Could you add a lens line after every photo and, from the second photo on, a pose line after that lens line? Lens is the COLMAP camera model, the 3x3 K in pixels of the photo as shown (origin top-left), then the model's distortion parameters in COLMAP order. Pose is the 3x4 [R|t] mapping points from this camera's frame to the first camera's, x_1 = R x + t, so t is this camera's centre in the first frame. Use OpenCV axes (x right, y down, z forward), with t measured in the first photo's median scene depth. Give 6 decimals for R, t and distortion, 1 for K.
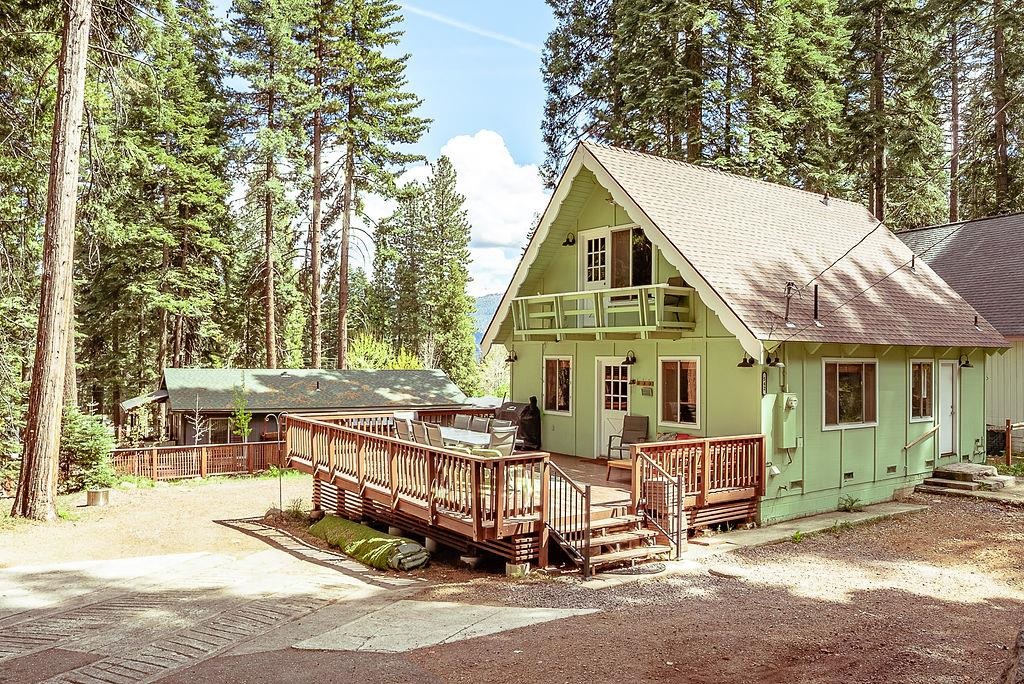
lens RADIAL K [[758.0, 0, 512.0], [0, 758.0, 342.0], [0, 0, 1]] dist [-0.096304, 0.079044]
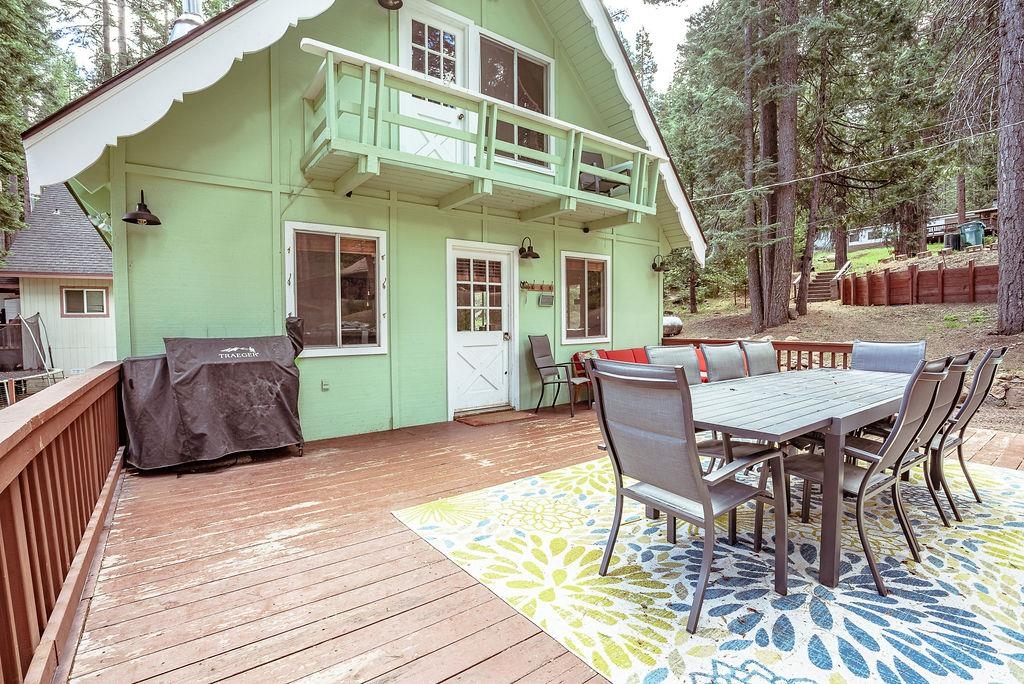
lens RADIAL K [[470.5, 0, 512.0], [0, 470.5, 342.0], [0, 0, 1]] dist [-0.054340, 0.011955]
pose [[-0.014749, -0.048827, 0.998698, -0.220603], [-0.011544, 0.998749, 0.048659, 0.071523], [-0.999825, -0.010812, -0.015295, 0.878952]]
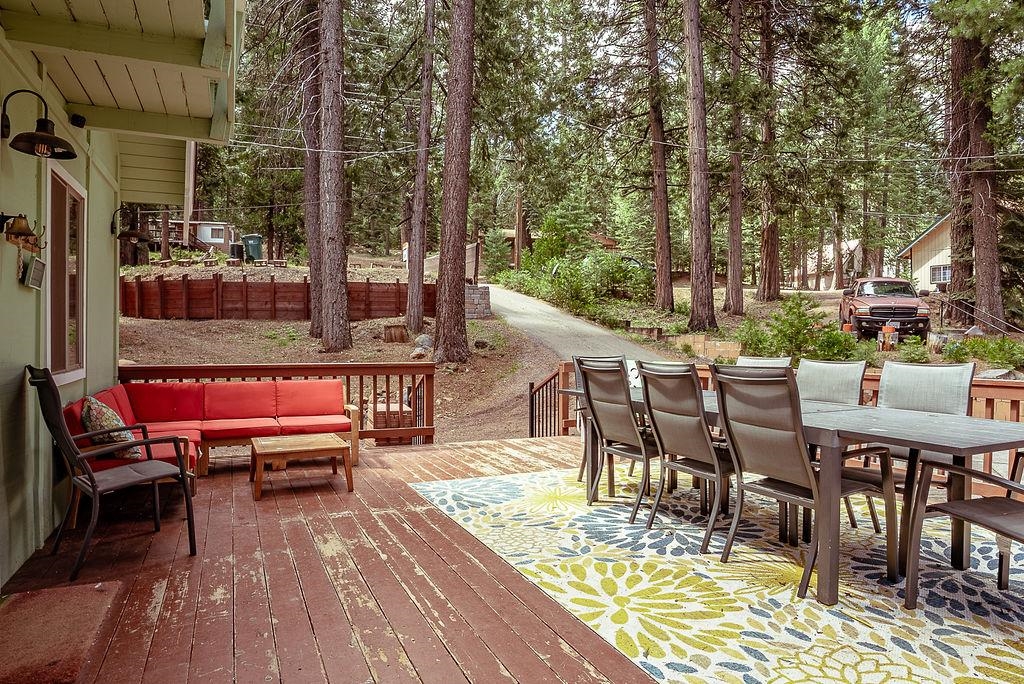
lens RADIAL K [[620.2, 0, 512.0], [0, 620.2, 342.0], [0, 0, 1]] dist [-0.005667, -0.002030]
pose [[-0.980728, -0.011818, 0.195018, -0.023325], [-0.014850, 0.999790, -0.014089, 0.076955], [-0.194811, -0.016713, -0.980698, 0.991866]]
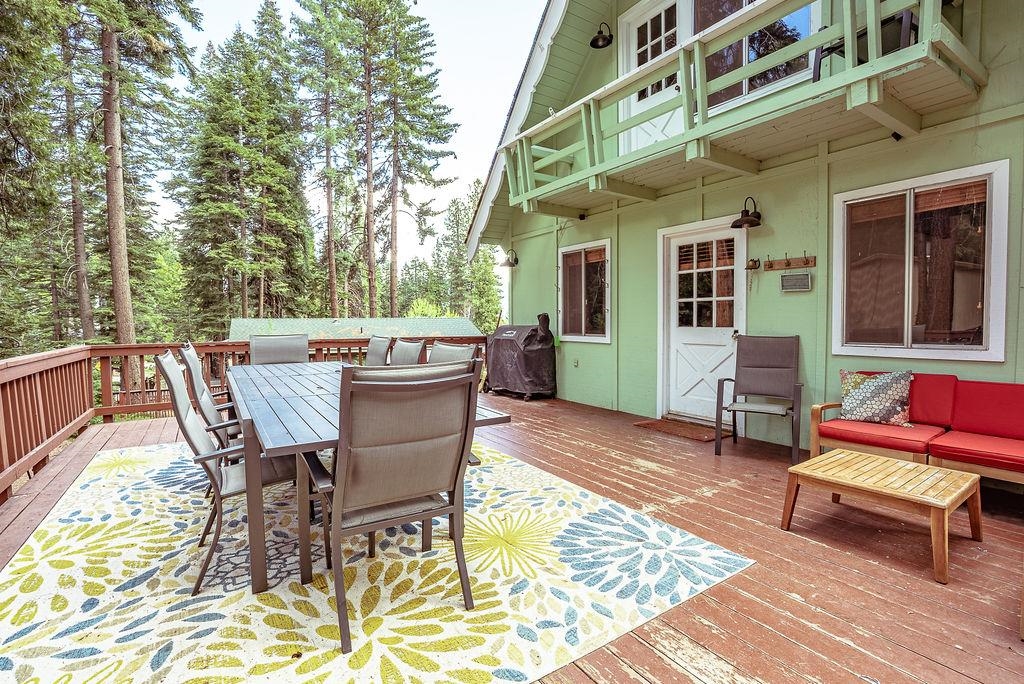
lens RADIAL K [[470.5, 0, 512.0], [0, 470.5, 342.0], [0, 0, 1]] dist [-0.054340, 0.011955]
pose [[0.999366, -0.013197, -0.033063, 0.014572], [0.015413, 0.997587, 0.067693, 0.068572], [0.032090, -0.068160, 0.997158, 0.606693]]
